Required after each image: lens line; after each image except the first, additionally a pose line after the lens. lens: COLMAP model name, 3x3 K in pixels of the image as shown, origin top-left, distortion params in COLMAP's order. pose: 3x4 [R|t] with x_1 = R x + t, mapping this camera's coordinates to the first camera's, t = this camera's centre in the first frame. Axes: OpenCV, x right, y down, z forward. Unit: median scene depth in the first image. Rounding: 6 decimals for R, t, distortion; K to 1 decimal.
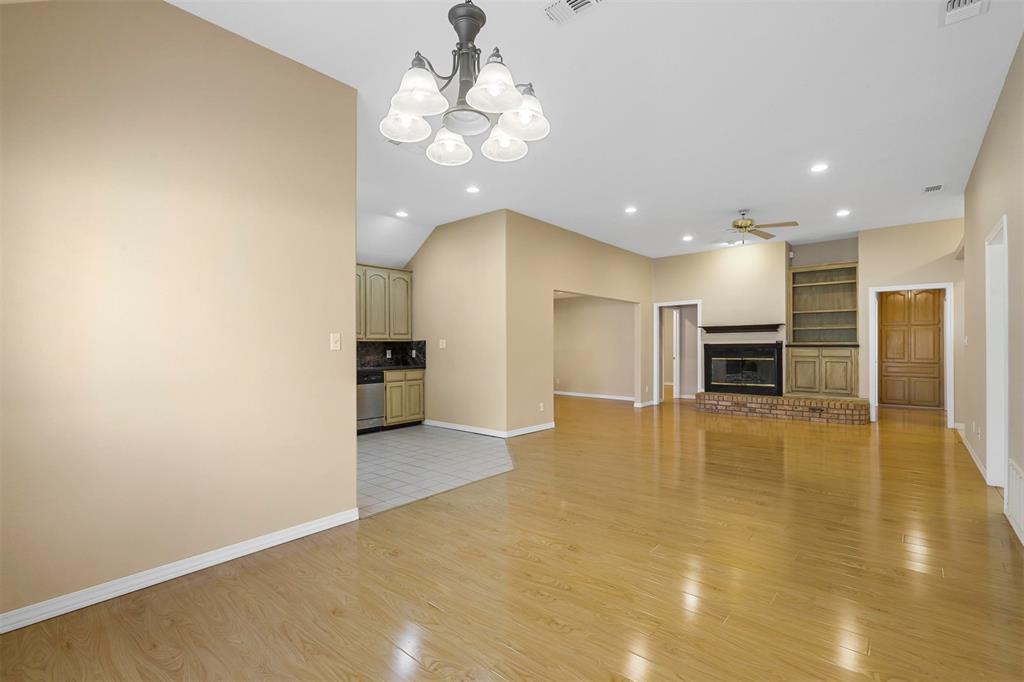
lens RADIAL K [[462.9, 0, 510.4], [0, 462.9, 343.3], [0, 0, 1]] dist [0.002230, -0.000063]
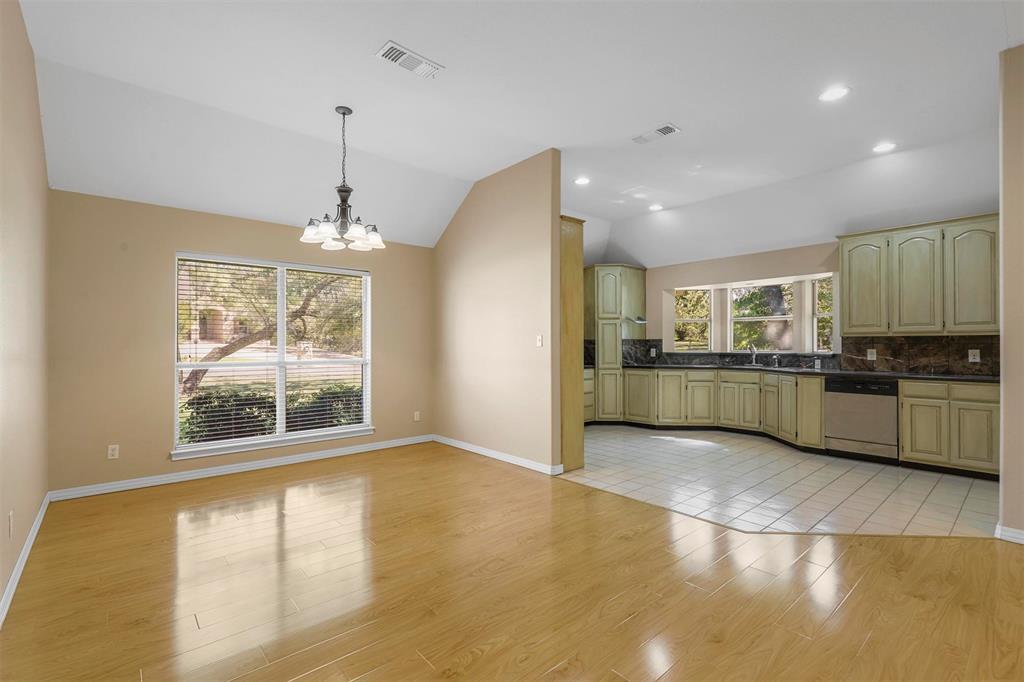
lens RADIAL K [[460.3, 0, 512.0], [0, 460.3, 341.0], [0, 0, 1]] dist [0.002847, -0.000073]
pose [[-0.142256, -0.001995, -0.989828, 0.414948], [0.007484, 0.999967, -0.003091, 0.000379], [0.989802, -0.007847, -0.142237, 0.453134]]
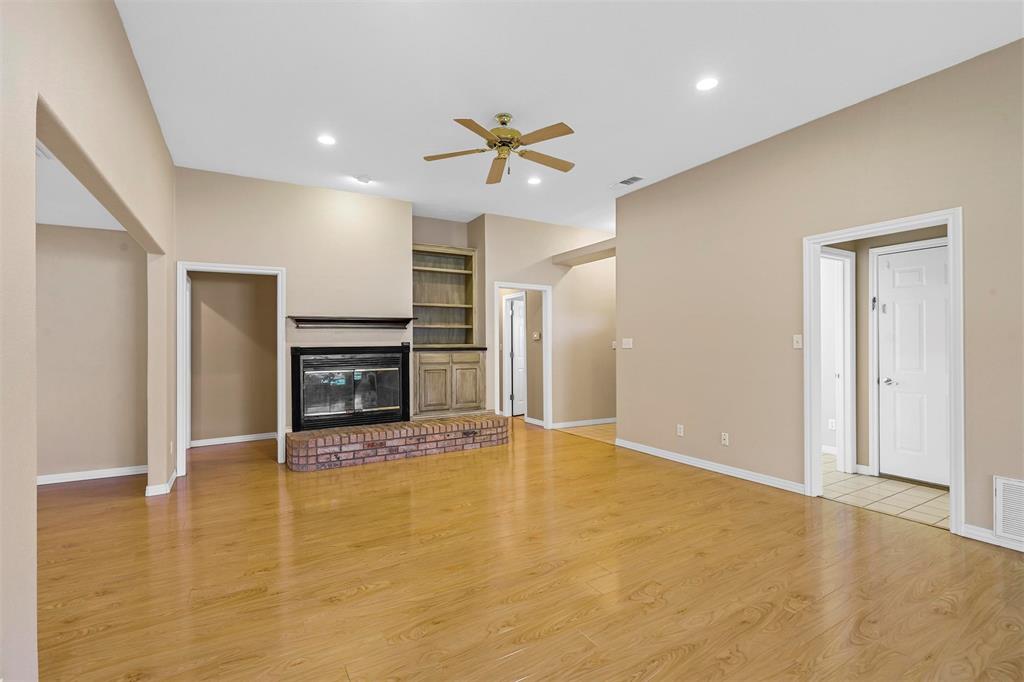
lens RADIAL K [[462.9, 0, 510.4], [0, 462.9, 343.3], [0, 0, 1]] dist [0.002230, -0.000063]
pose [[0.323128, 0.003513, 0.946349, -0.032863], [-0.000328, 0.999993, -0.003600, -0.001334], [-0.946355, 0.000853, 0.323127, 0.652033]]
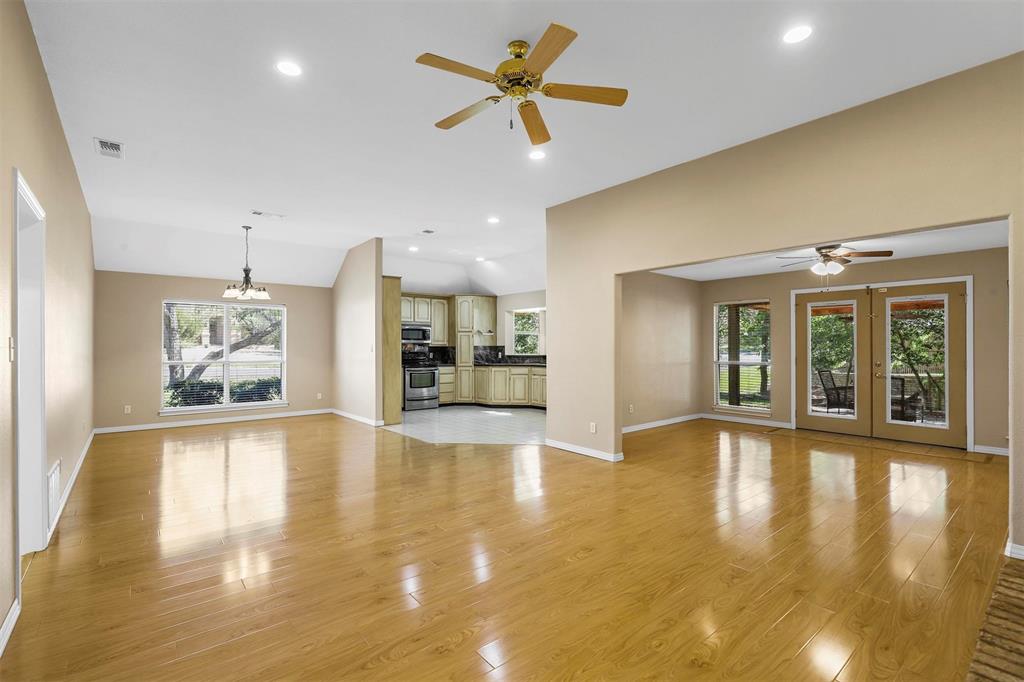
lens RADIAL K [[460.3, 0, 512.0], [0, 460.3, 341.0], [0, 0, 1]] dist [0.002847, -0.000073]
pose [[-0.168474, -0.007883, -0.985675, 0.756991], [0.009894, 0.999904, -0.009688, -0.004663], [0.985656, -0.011385, -0.168380, 0.862164]]
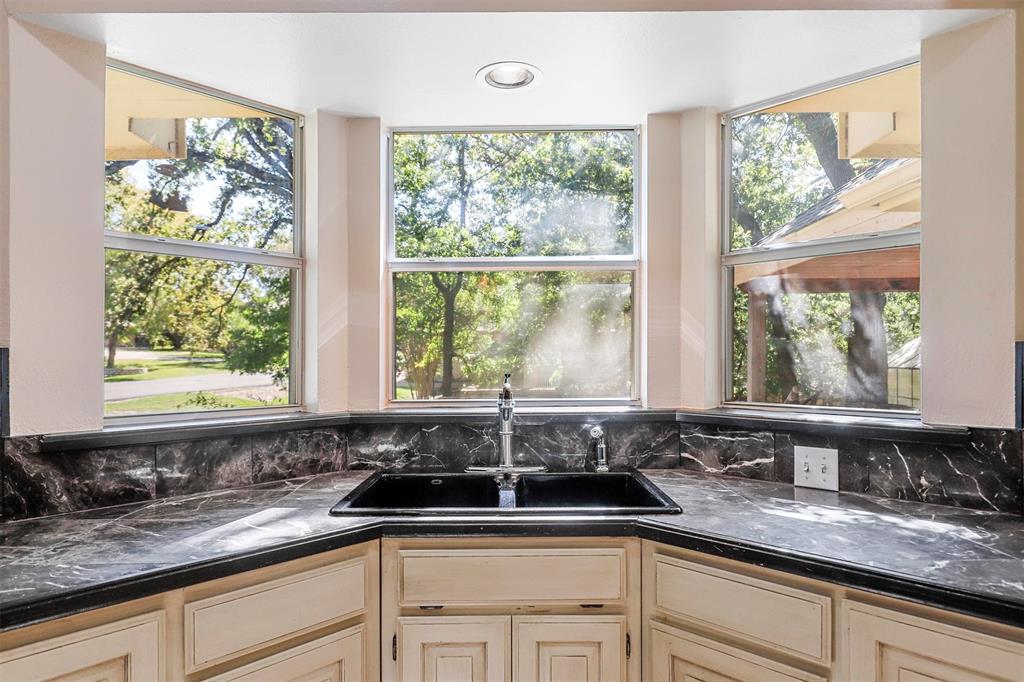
lens RADIAL K [[610.6, 0, 510.0], [0, 610.6, 353.3], [0, 0, 1]] dist [0.000395, -0.000092]
pose [[0.650600, 0.002394, -0.759417, -0.304676], [0.004116, 0.999969, 0.006679, -0.003284], [0.759410, -0.007471, 0.650570, 0.615241]]
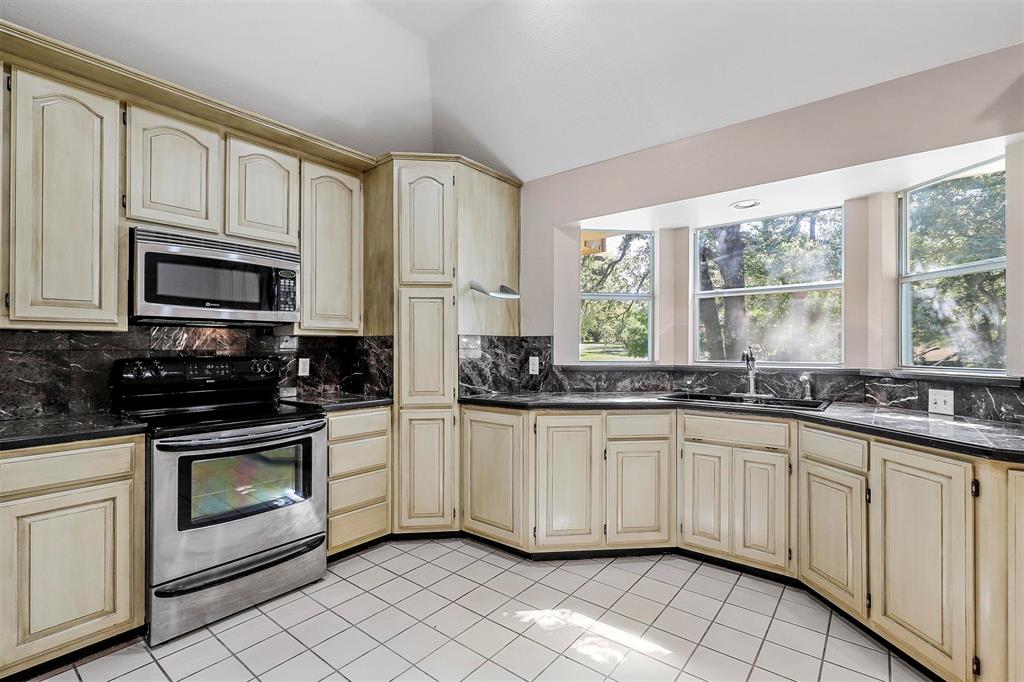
lens RADIAL K [[462.9, 0, 510.4], [0, 462.9, 343.3], [0, 0, 1]] dist [0.002230, -0.000063]
pose [[0.025950, -0.001527, -0.999662, -0.124337], [0.004858, 0.999987, -0.001401, 0.003060], [0.999651, -0.004820, 0.025957, 0.570619]]
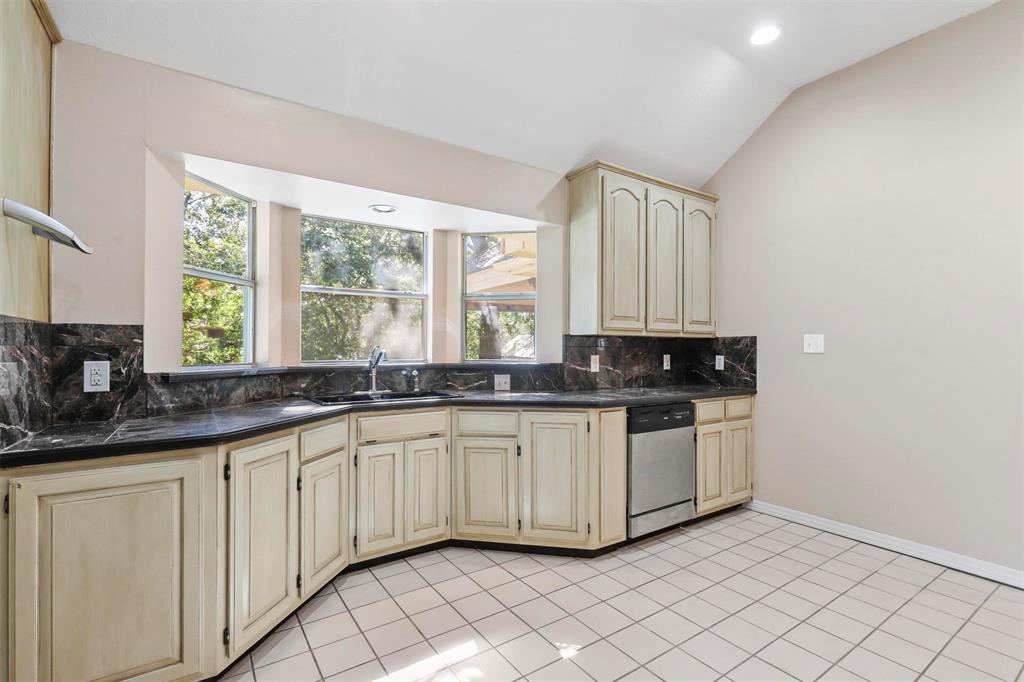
lens RADIAL K [[471.3, 0, 510.6], [0, 471.3, 346.0], [0, 0, 1]] dist [0.000370, -0.000050]
pose [[0.963460, 0.006034, -0.267783, -0.275772], [-0.006288, 0.999980, -0.000090, 0.005887], [0.267778, 0.001770, 0.963479, 0.424127]]
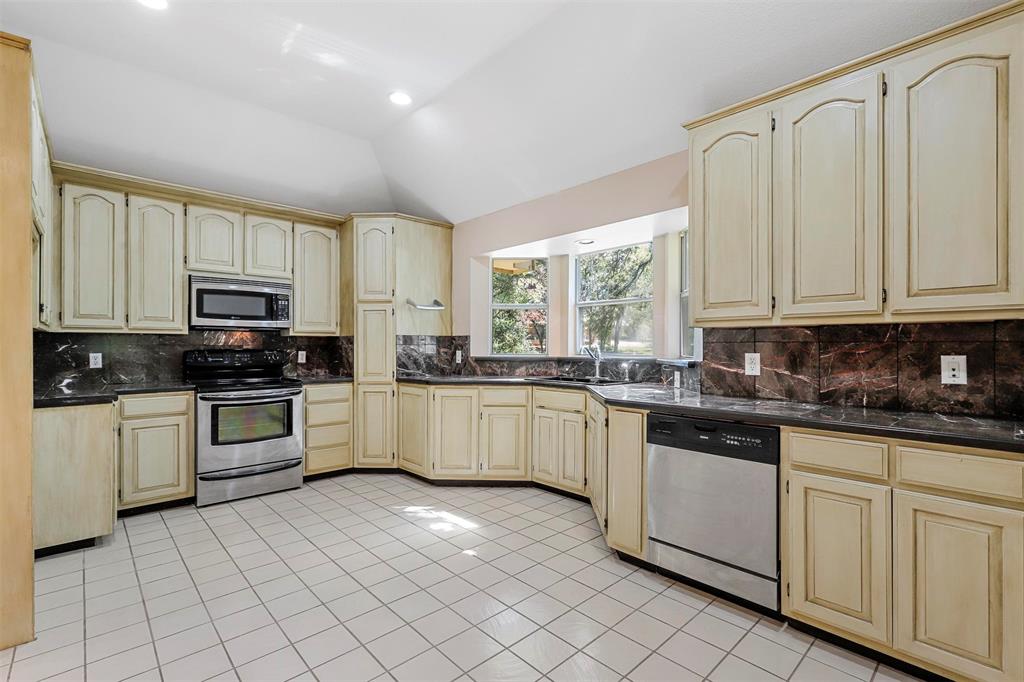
lens RADIAL K [[462.9, 0, 510.4], [0, 462.9, 343.3], [0, 0, 1]] dist [0.002230, -0.000063]
pose [[-0.118300, 0.001480, -0.992977, 0.032387], [0.006011, 0.999982, 0.000775, 0.005650], [0.992960, -0.005877, -0.118307, 0.739451]]
